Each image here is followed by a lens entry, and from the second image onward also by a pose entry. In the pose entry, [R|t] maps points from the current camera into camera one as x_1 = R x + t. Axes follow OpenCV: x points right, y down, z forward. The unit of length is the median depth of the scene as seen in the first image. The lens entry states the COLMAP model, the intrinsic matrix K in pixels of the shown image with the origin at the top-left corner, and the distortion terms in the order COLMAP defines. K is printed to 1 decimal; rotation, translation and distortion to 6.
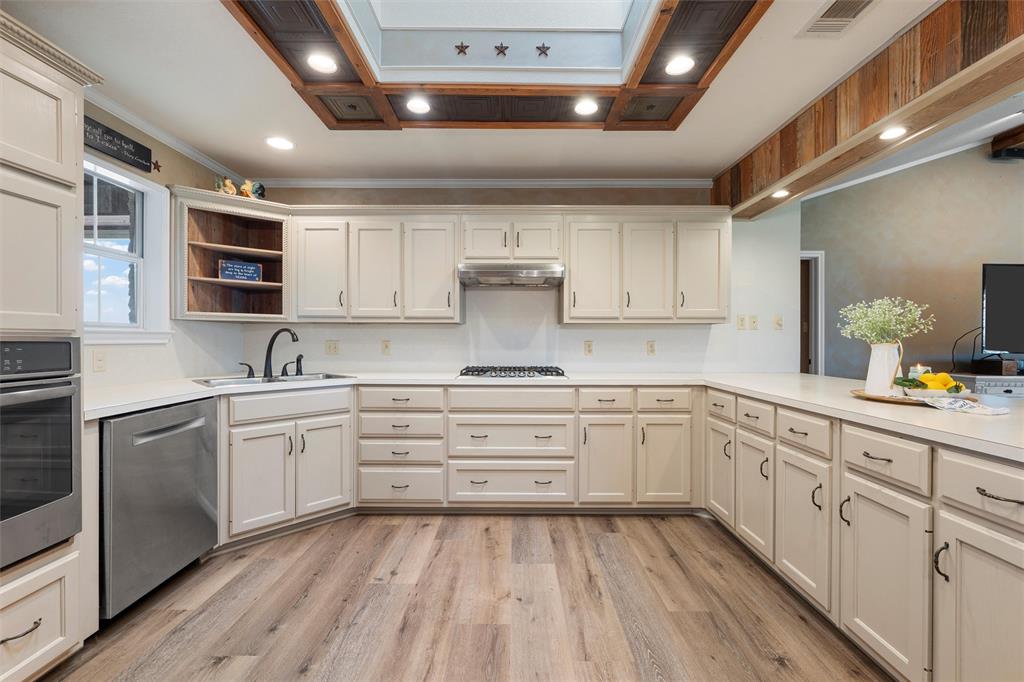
lens RADIAL K [[430.2, 0, 515.5], [0, 430.2, 340.6], [0, 0, 1]] dist [-0.000381, -0.000186]
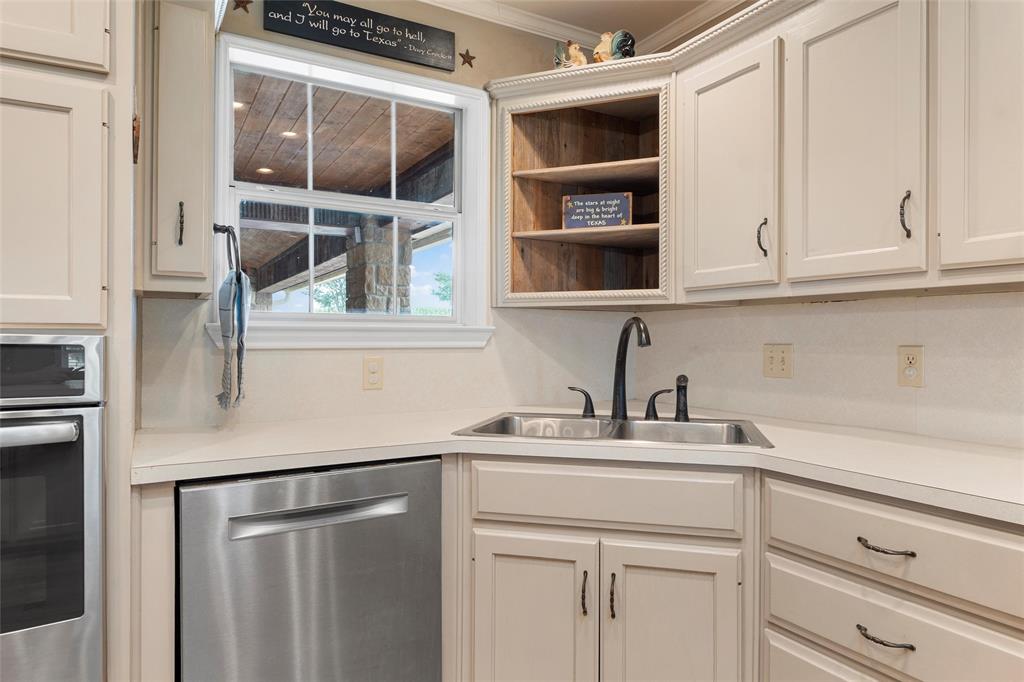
lens RADIAL K [[632.7, 0, 510.5], [0, 632.7, 335.7], [0, 0, 1]] dist [0.003722, 0.005732]
pose [[0.495479, -0.005014, -0.868606, -0.018404], [-0.003705, 0.999962, -0.007886, -0.002754], [0.868612, 0.007126, 0.495441, 0.562793]]
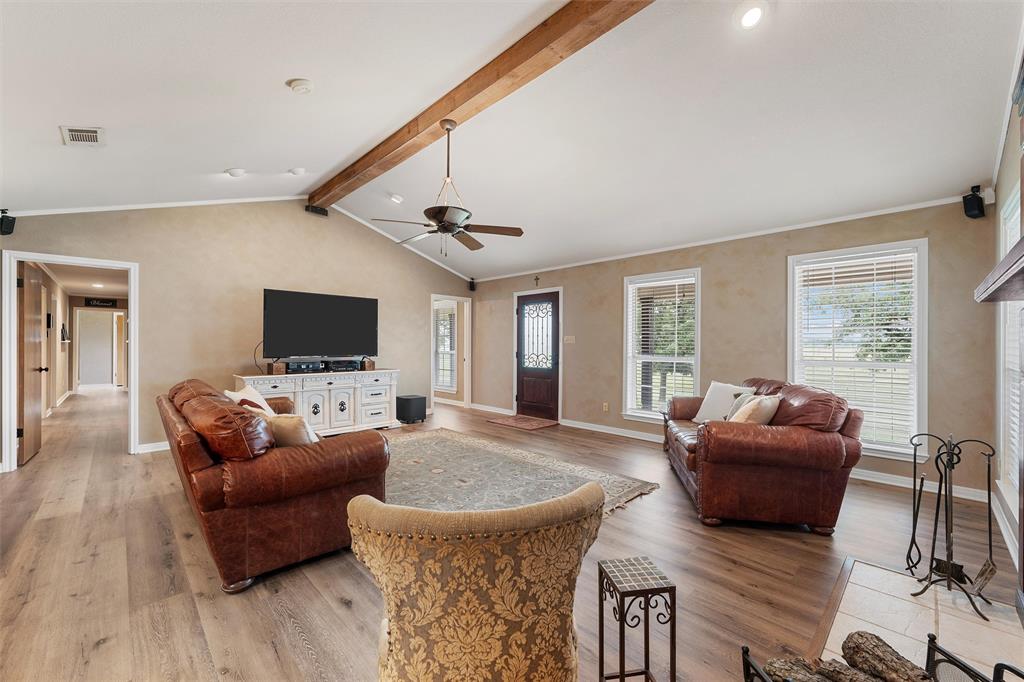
lens RADIAL K [[405.7, 0, 514.7], [0, 405.7, 343.7], [0, 0, 1]] dist [0.003524, 0.000164]
pose [[0.718561, -0.003521, 0.695456, 1.143032], [0.003089, 0.999993, 0.001872, -0.019913], [-0.695458, 0.000803, 0.718567, -0.574818]]
